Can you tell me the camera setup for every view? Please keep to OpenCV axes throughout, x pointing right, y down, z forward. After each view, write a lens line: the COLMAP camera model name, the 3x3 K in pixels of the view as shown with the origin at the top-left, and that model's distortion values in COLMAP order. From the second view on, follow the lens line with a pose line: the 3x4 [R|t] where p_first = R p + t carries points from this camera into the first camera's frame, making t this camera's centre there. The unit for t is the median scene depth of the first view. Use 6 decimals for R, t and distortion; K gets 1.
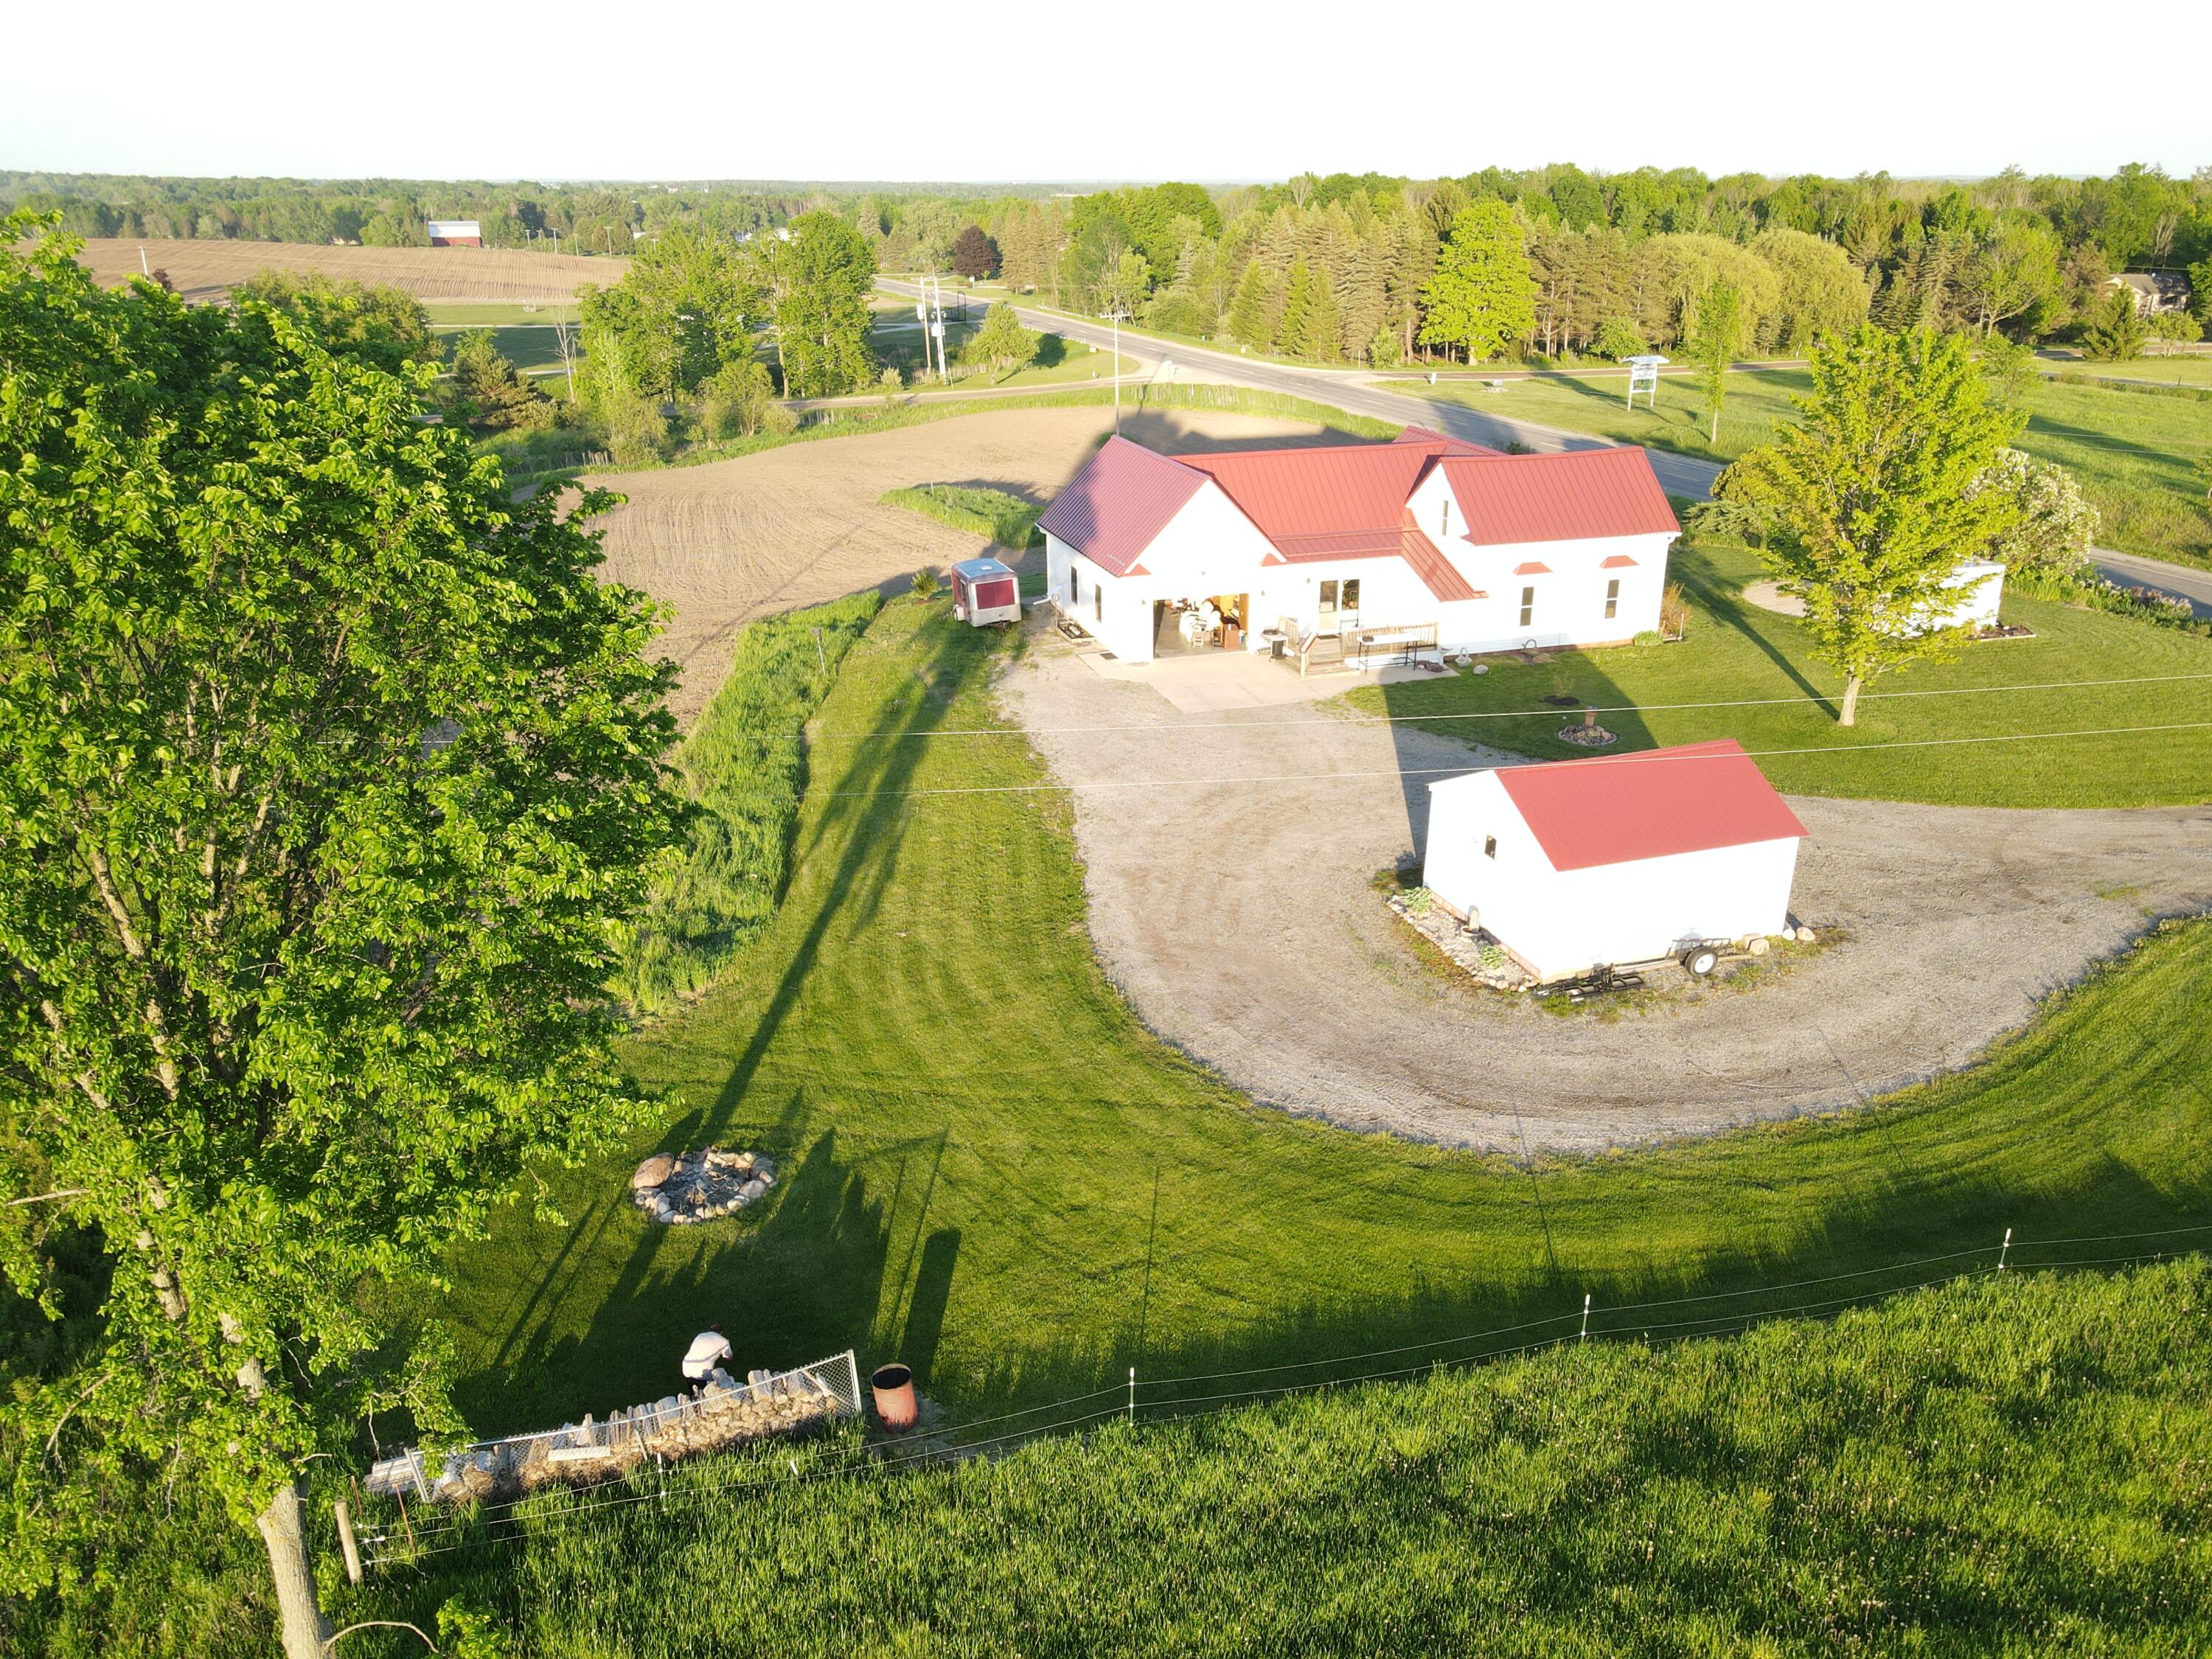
lens RADIAL K [[1582.9, 0, 1120.1], [0, 1582.9, 828.9], [0, 0, 1]] dist [0.012831, 0.009549]
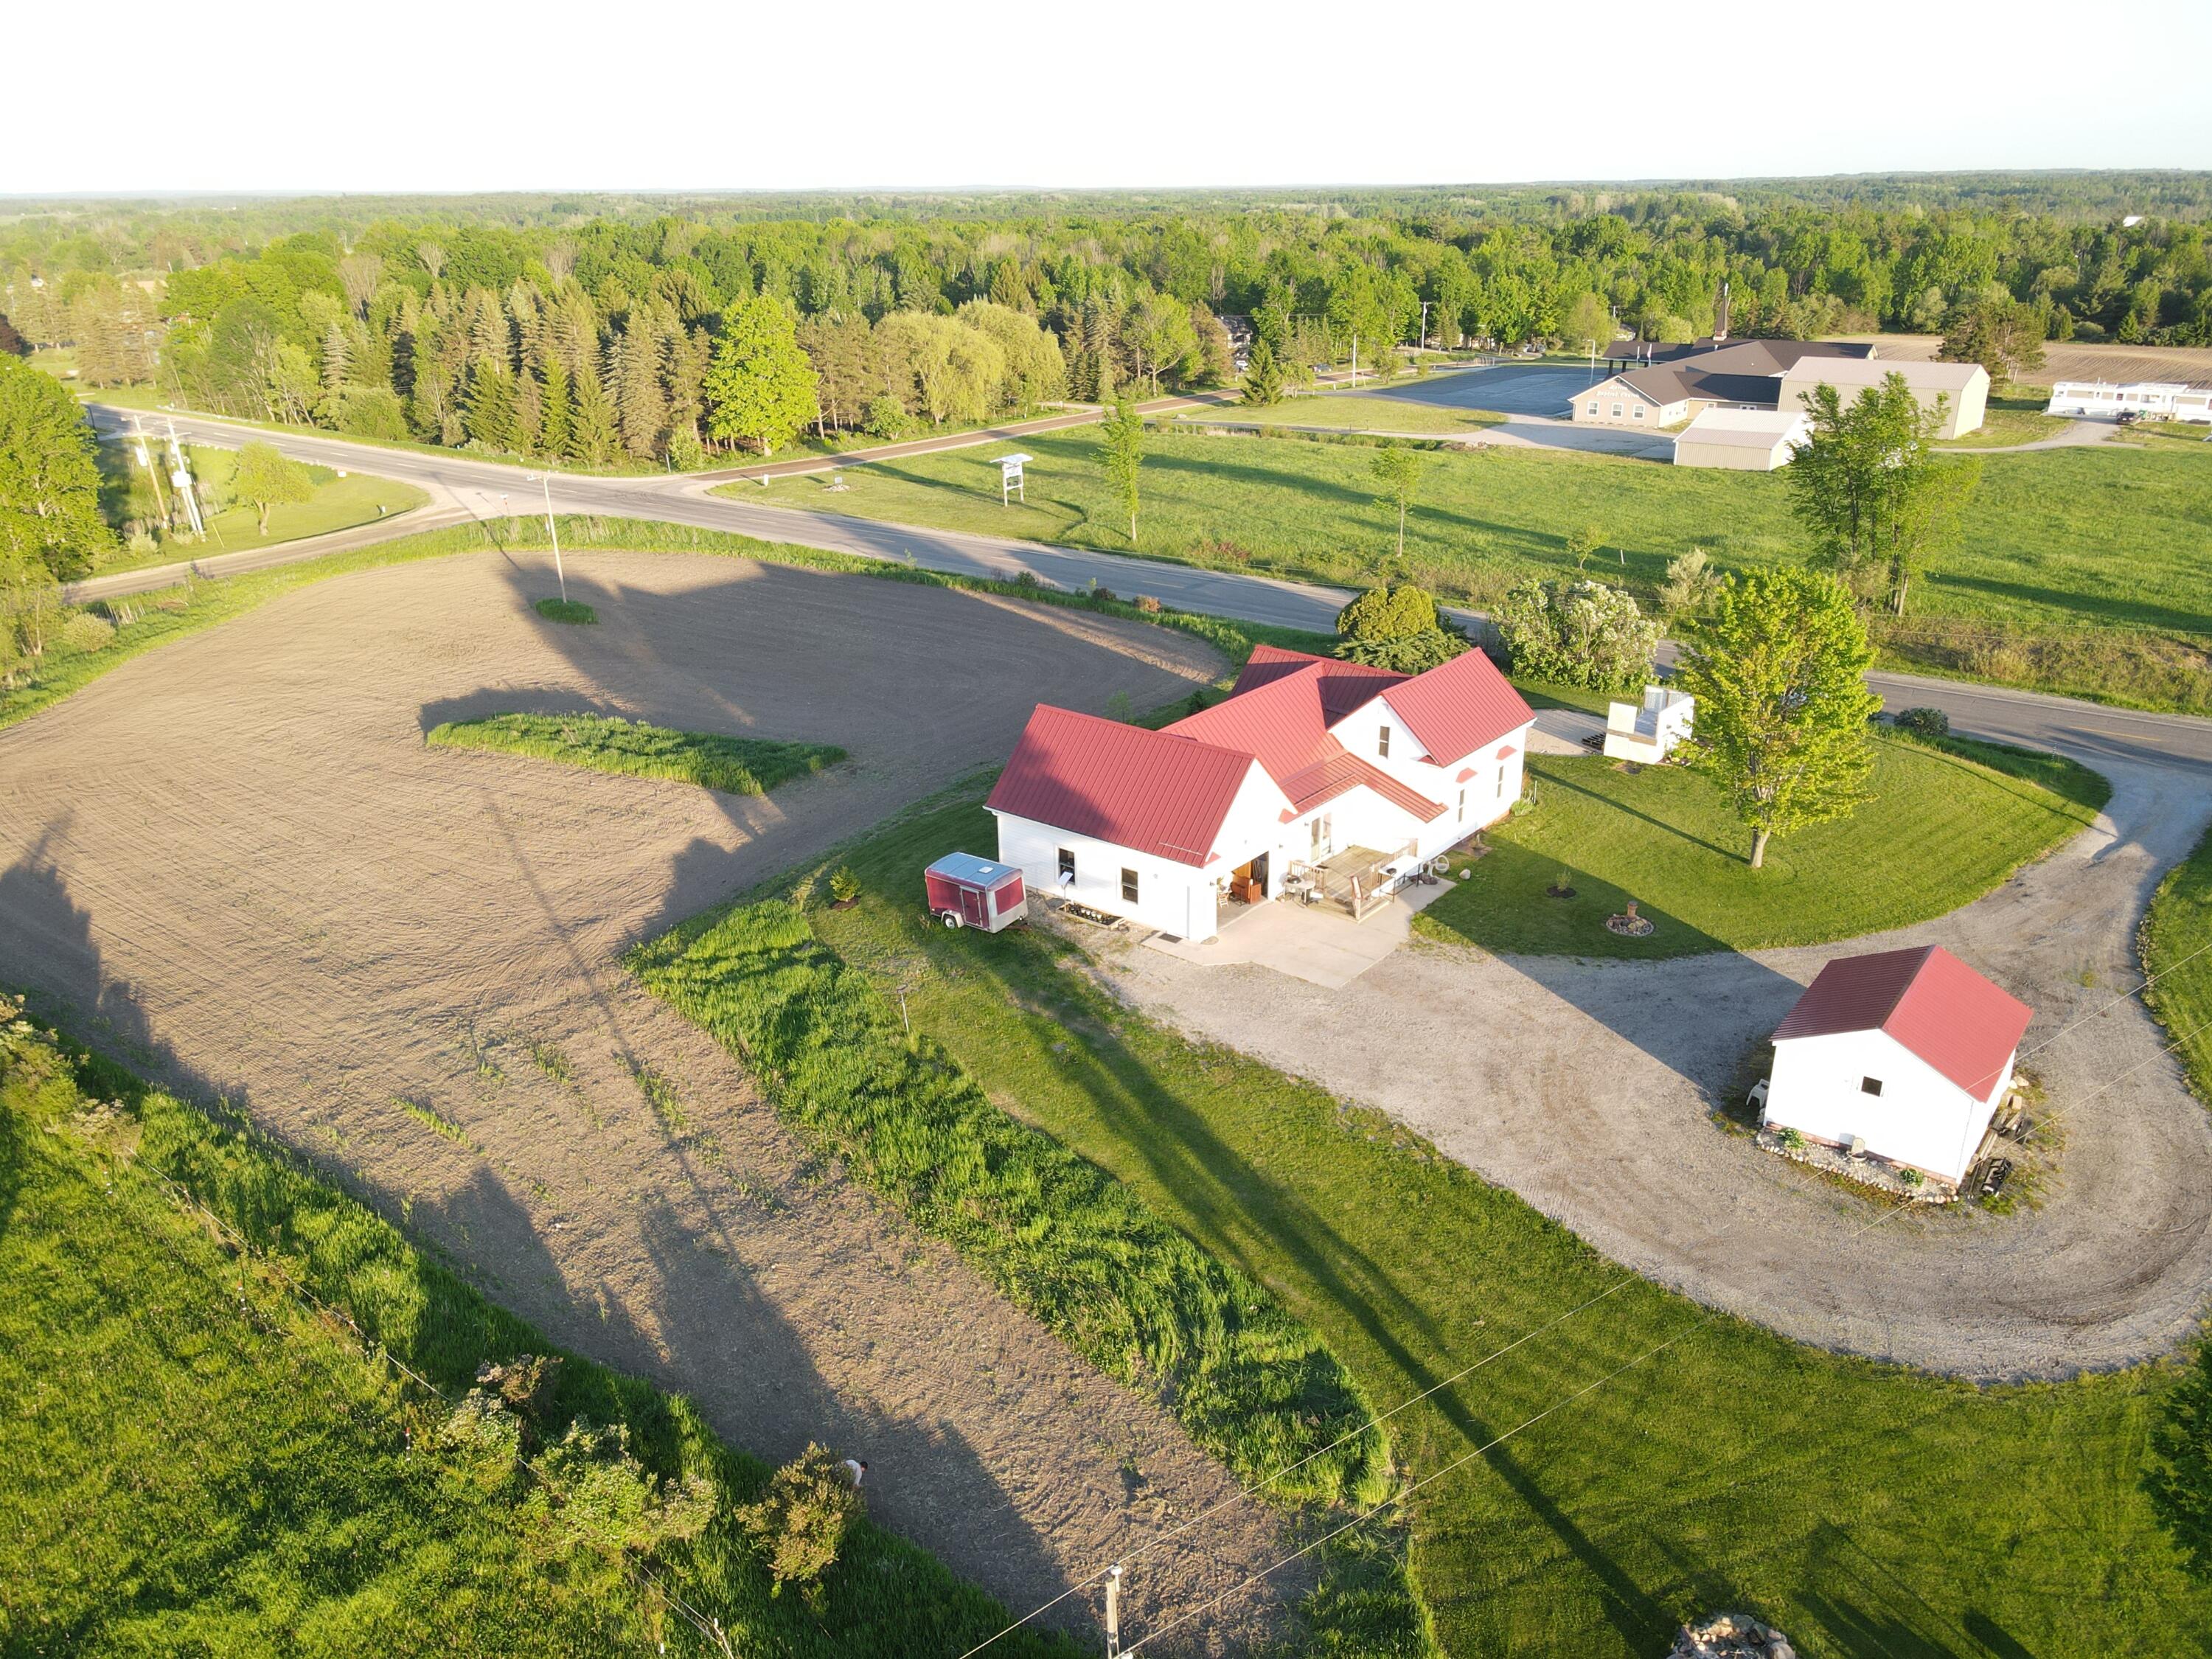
lens RADIAL K [[1582.9, 0, 1106.6], [0, 1582.9, 829.7], [0, 0, 1]] dist [0.012831, 0.009549]
pose [[0.840231, -0.210005, 0.499909, -0.527693], [0.213547, 0.975605, 0.050916, -0.234942], [-0.498407, 0.063973, 0.864580, 0.140955]]
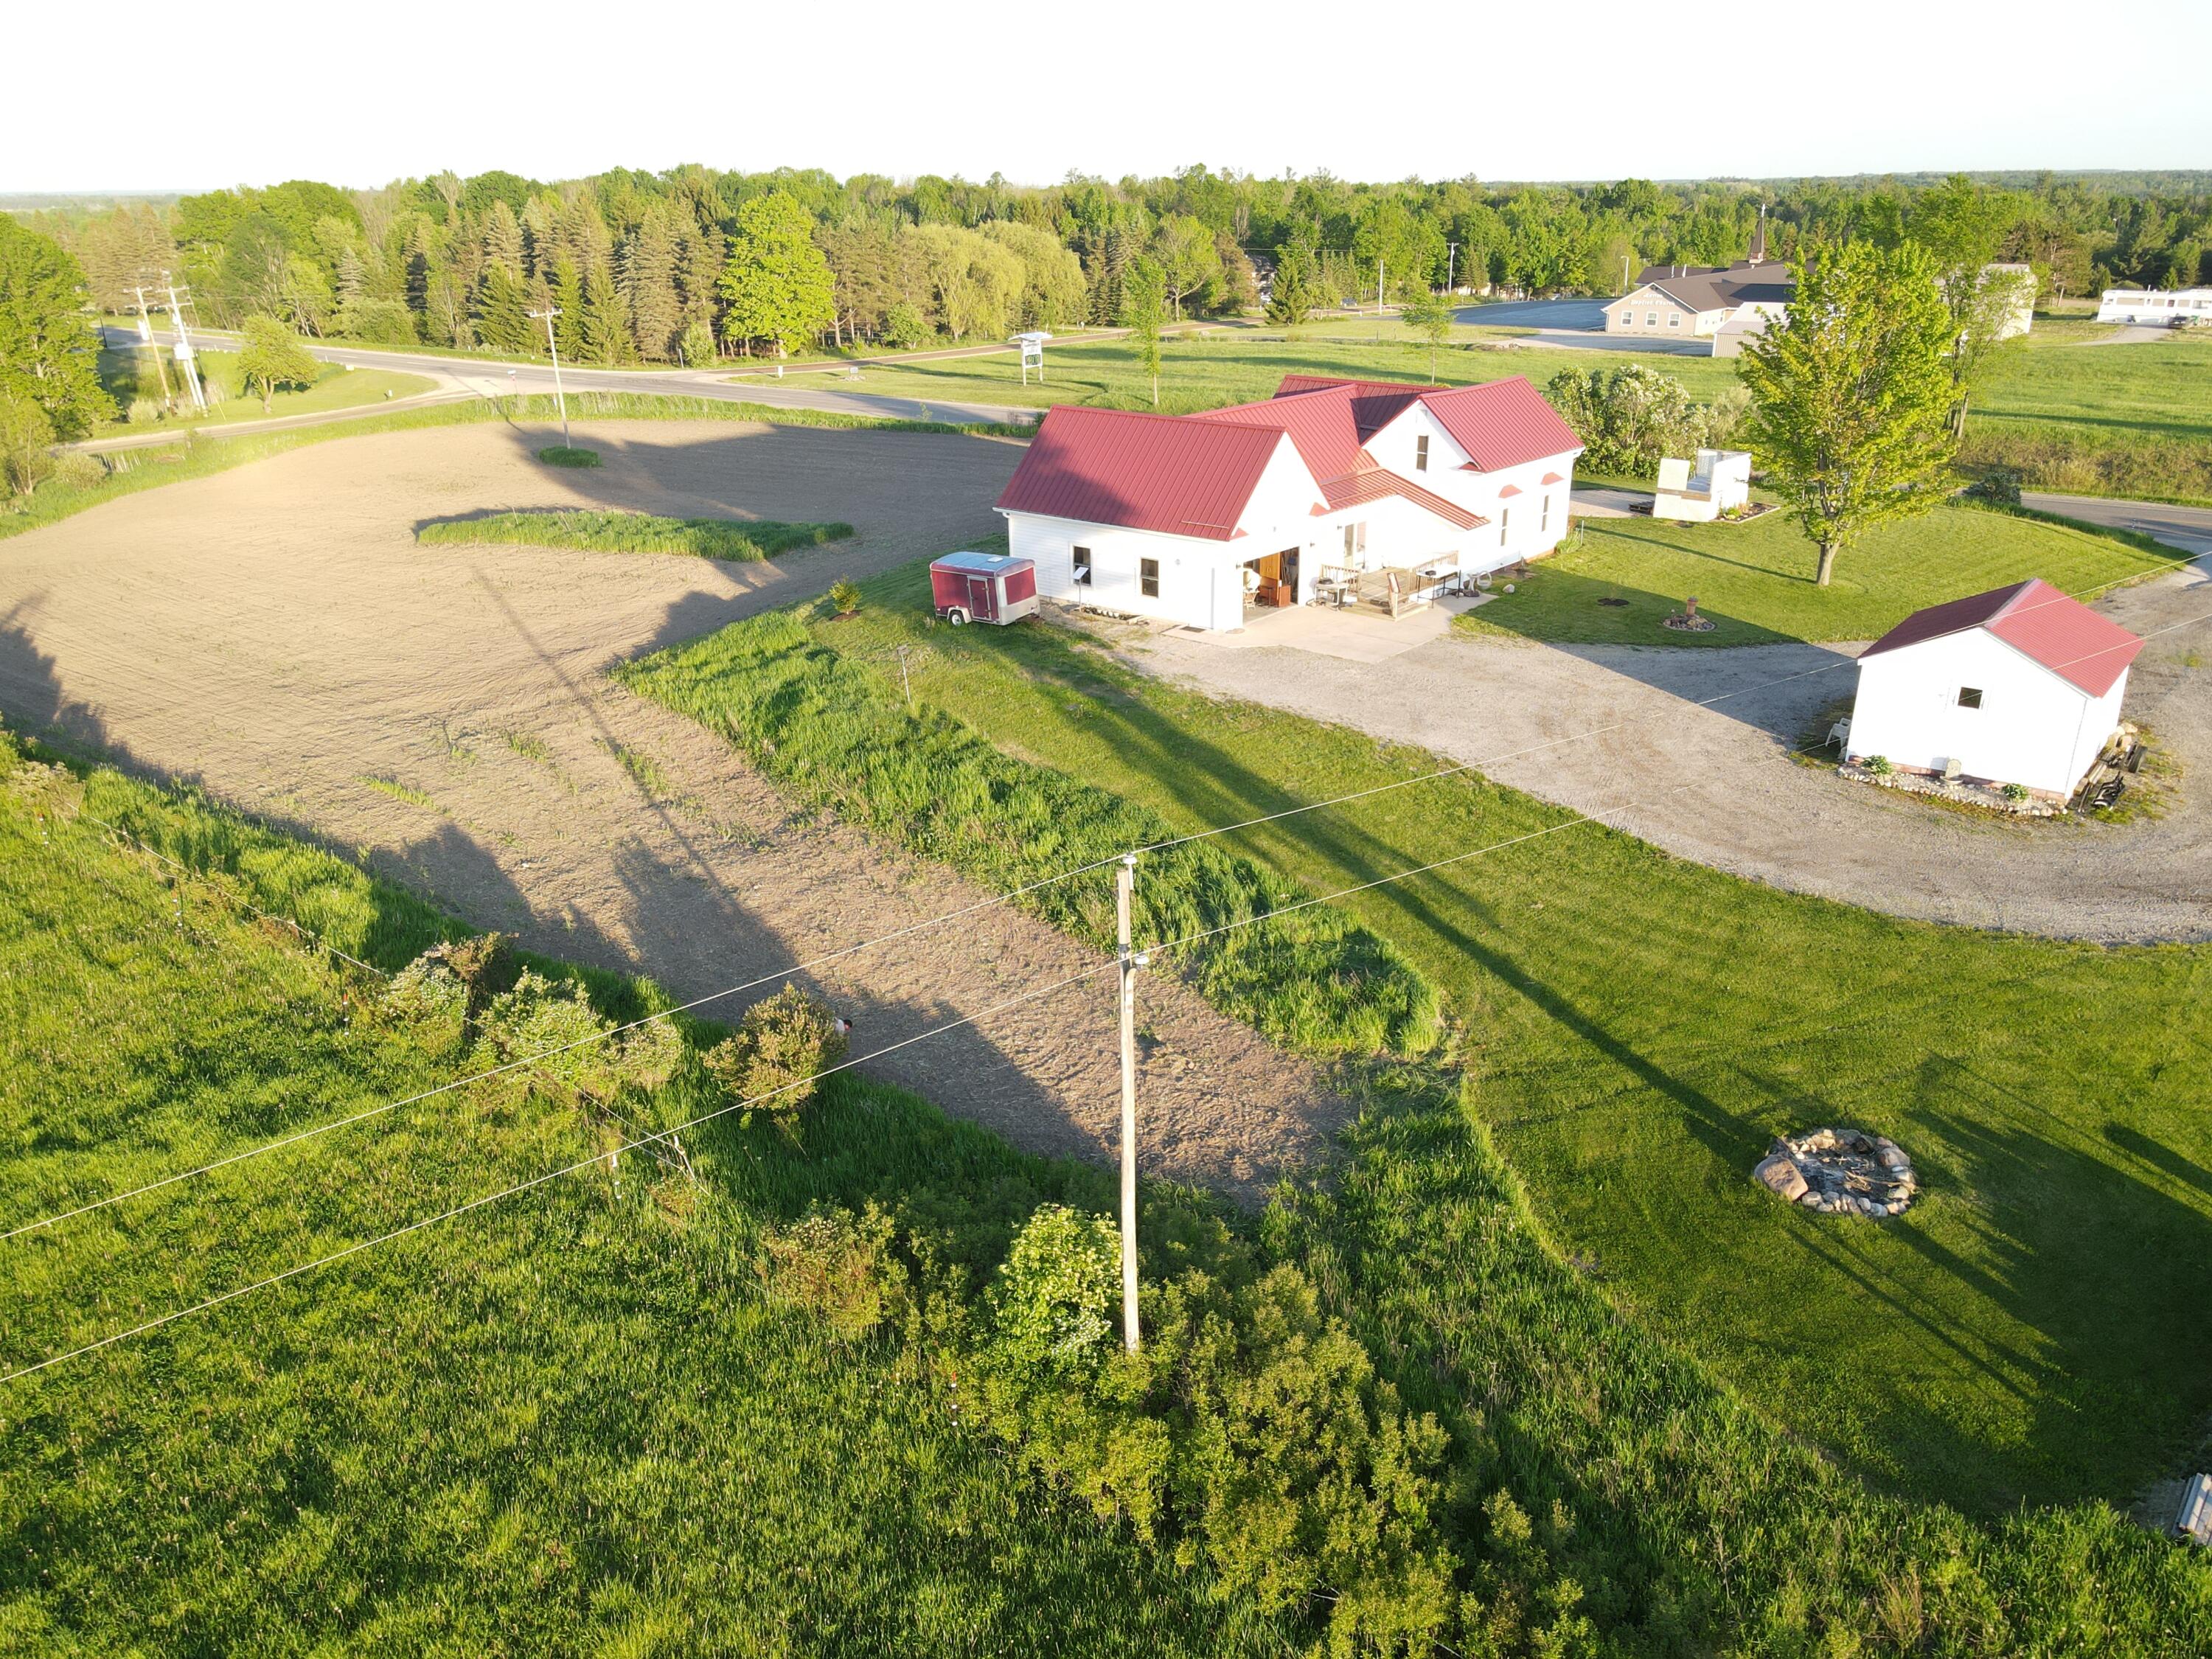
lens RADIAL K [[1582.9, 0, 1108.4], [0, 1582.9, 827.4], [0, 0, 1]] dist [0.012831, 0.009549]
pose [[0.847086, -0.205897, 0.489950, -0.529673], [0.208773, 0.976710, 0.049501, -0.051286], [-0.488731, 0.060357, 0.870344, 0.212271]]
